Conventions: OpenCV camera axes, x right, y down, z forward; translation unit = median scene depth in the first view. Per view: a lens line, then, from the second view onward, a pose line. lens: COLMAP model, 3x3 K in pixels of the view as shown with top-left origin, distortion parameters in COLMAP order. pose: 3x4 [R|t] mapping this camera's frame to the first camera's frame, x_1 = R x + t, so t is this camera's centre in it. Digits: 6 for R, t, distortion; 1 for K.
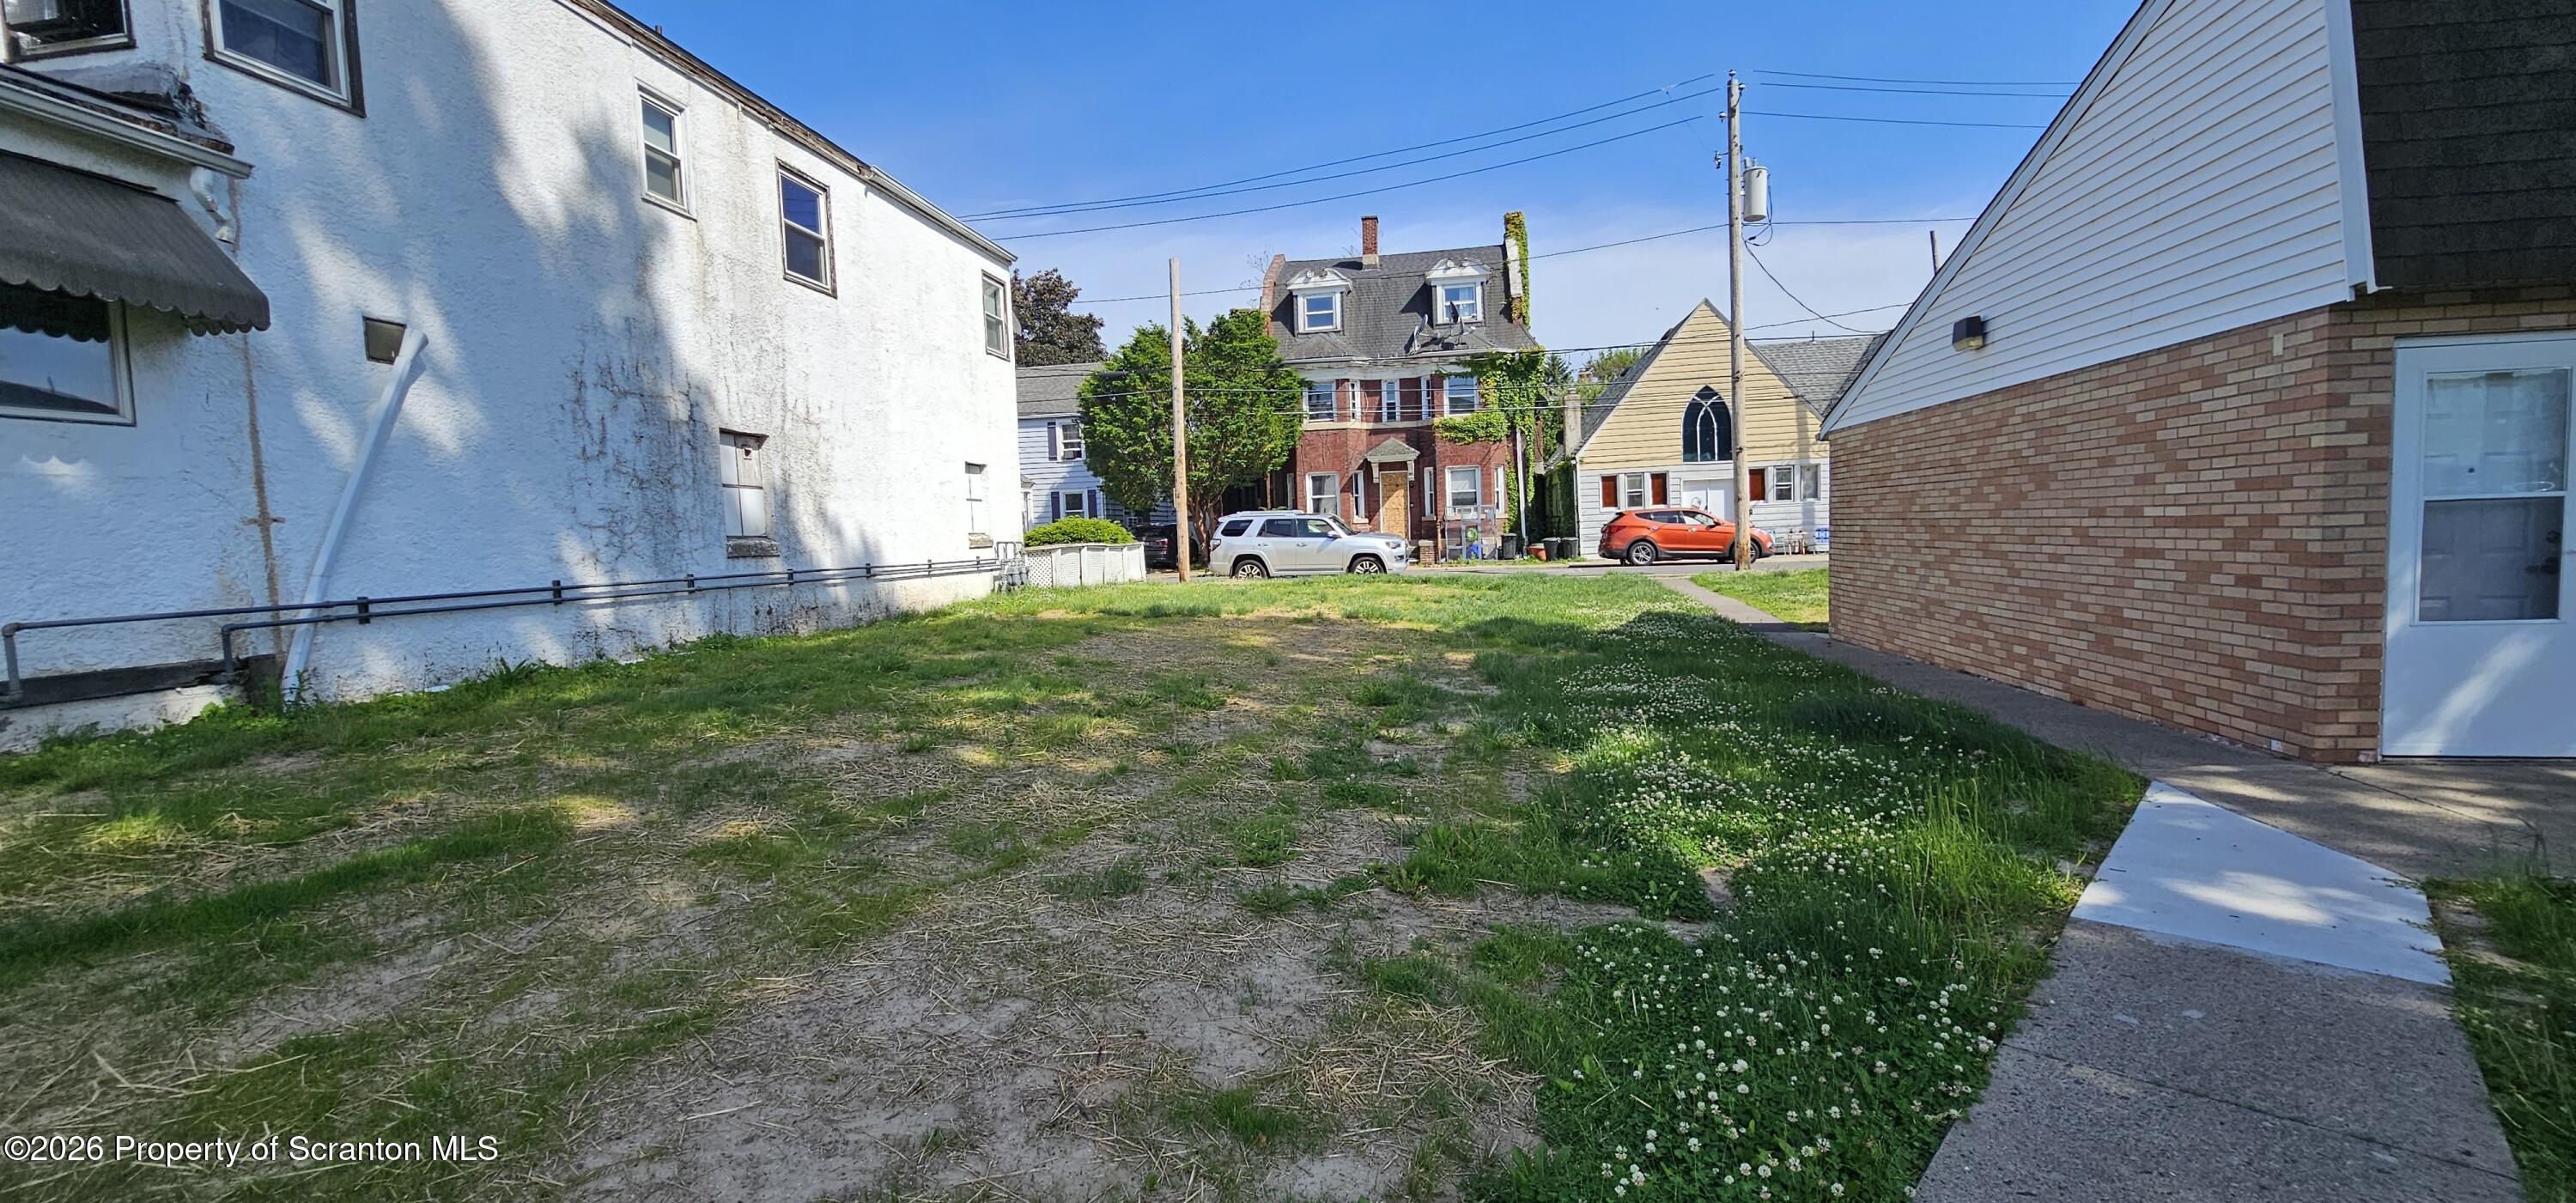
lens RADIAL K [[1037.4, 0, 1288.0], [0, 1037.4, 601.5], [0, 0, 1]] dist [-0.000411, 0.000056]
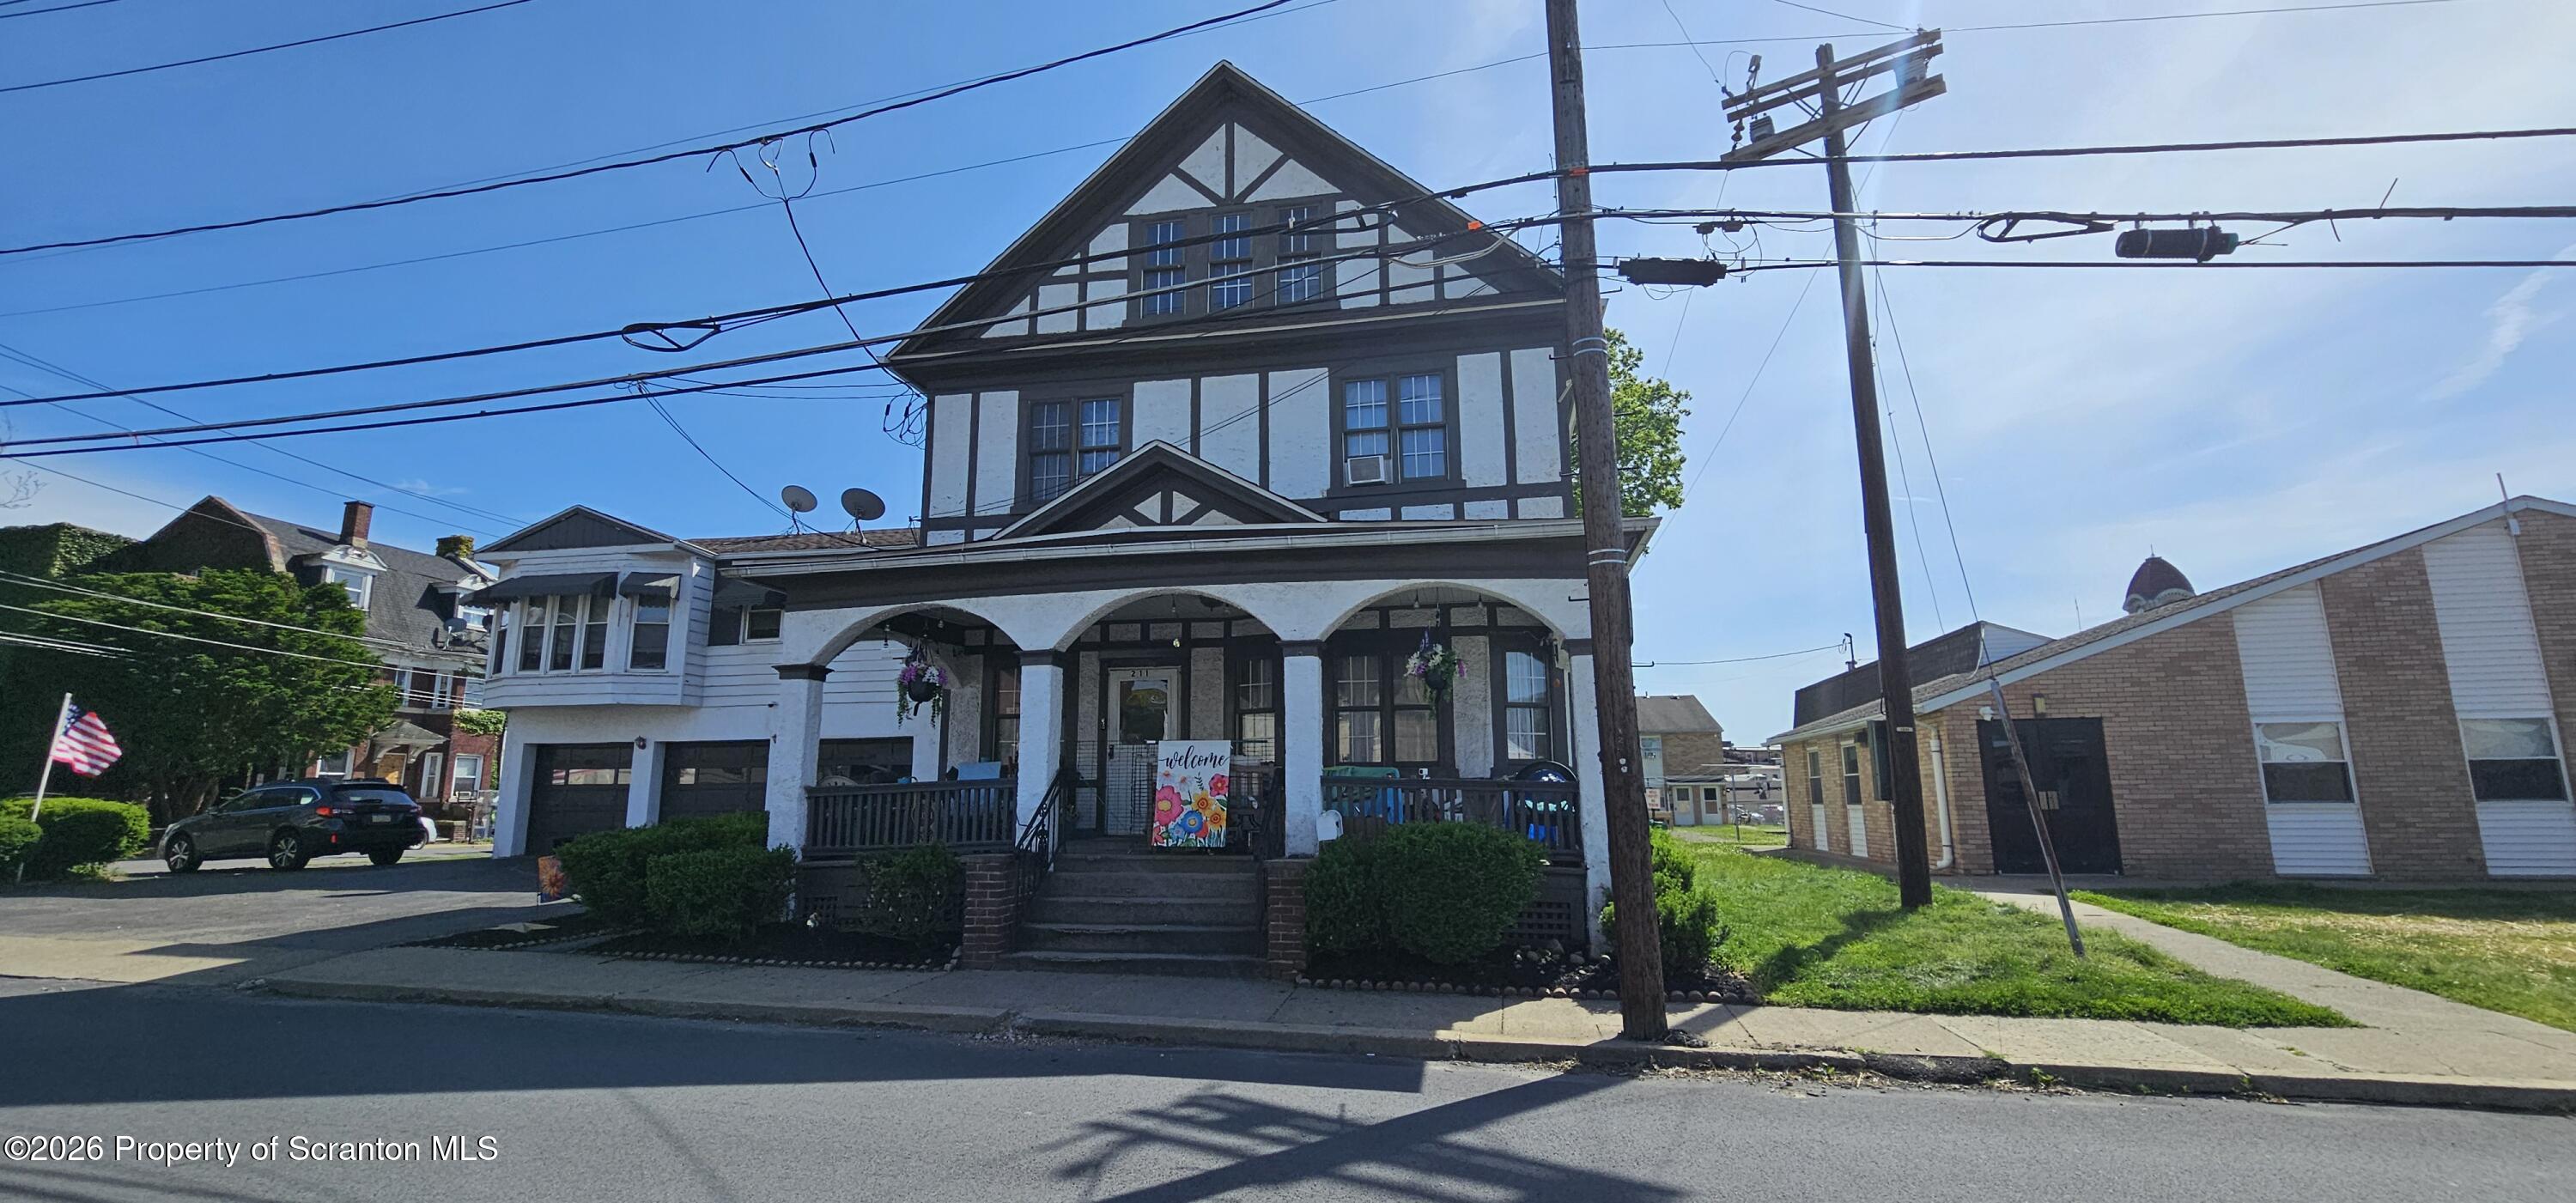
lens RADIAL K [[1037.4, 0, 1288.0], [0, 1037.4, 601.5], [0, 0, 1]] dist [-0.000411, 0.000056]
pose [[0.015225, 0.215438, 0.976399, -0.963170], [0.073388, 0.973637, -0.215973, 0.017553], [-0.997187, 0.074944, -0.000987, 0.094115]]
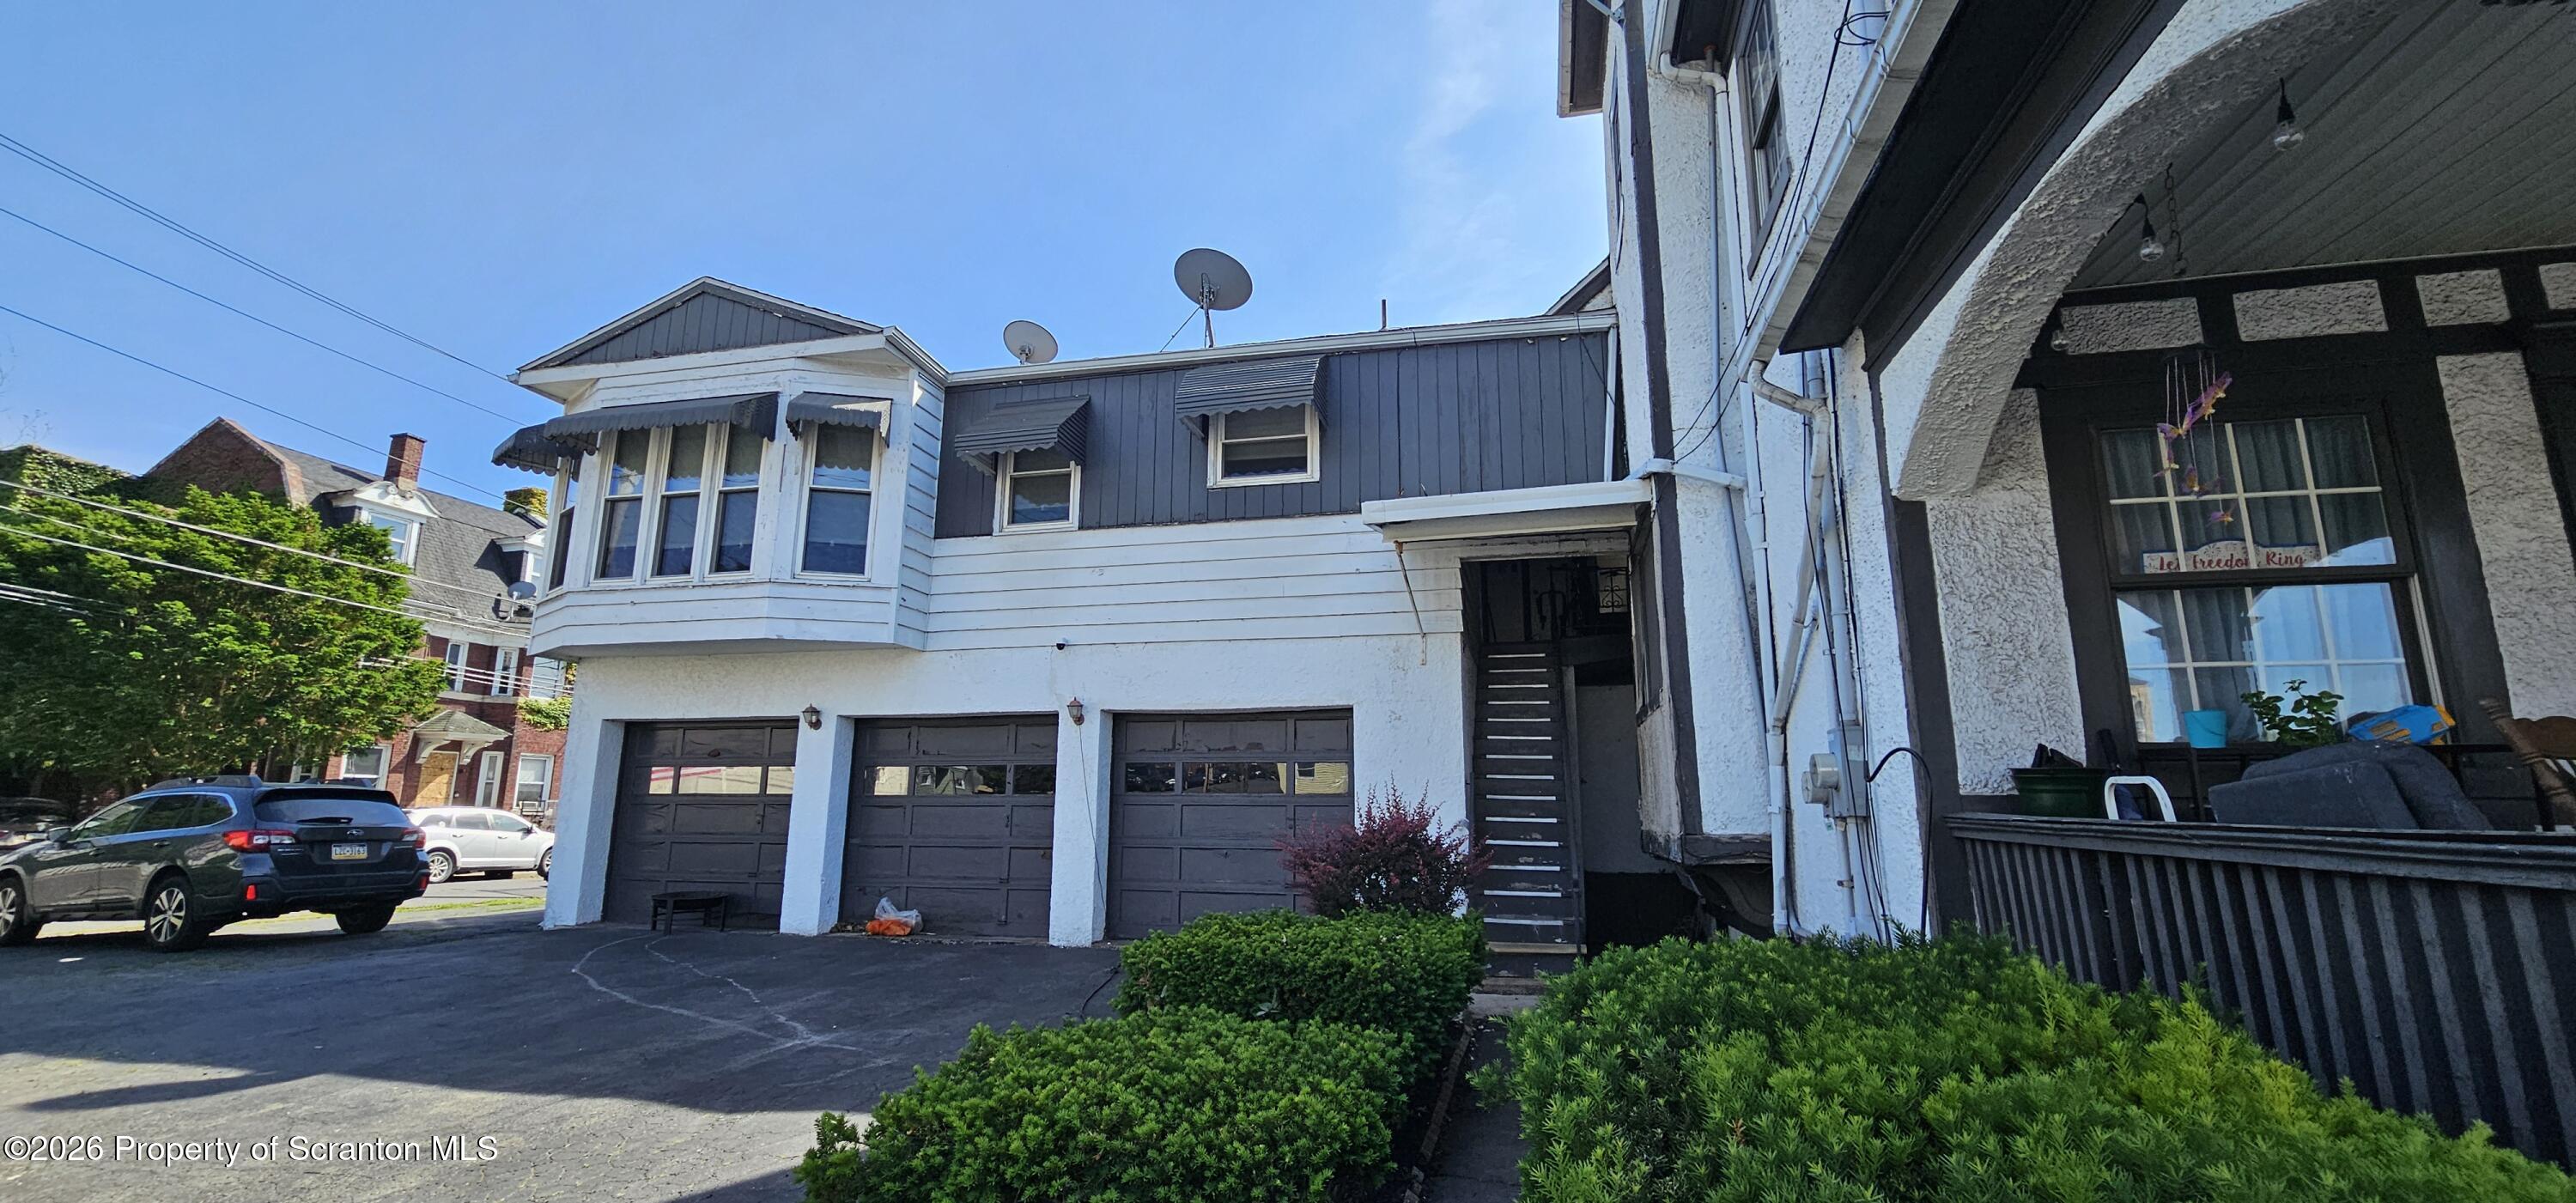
lens RADIAL K [[1037.4, 0, 1288.0], [0, 1037.4, 601.5], [0, 0, 1]] dist [-0.000411, 0.000056]
pose [[0.066117, 0.231829, 0.970507, -0.690585], [0.058763, 0.970042, -0.235722, -0.008916], [-0.996080, 0.072616, 0.050514, 0.296608]]
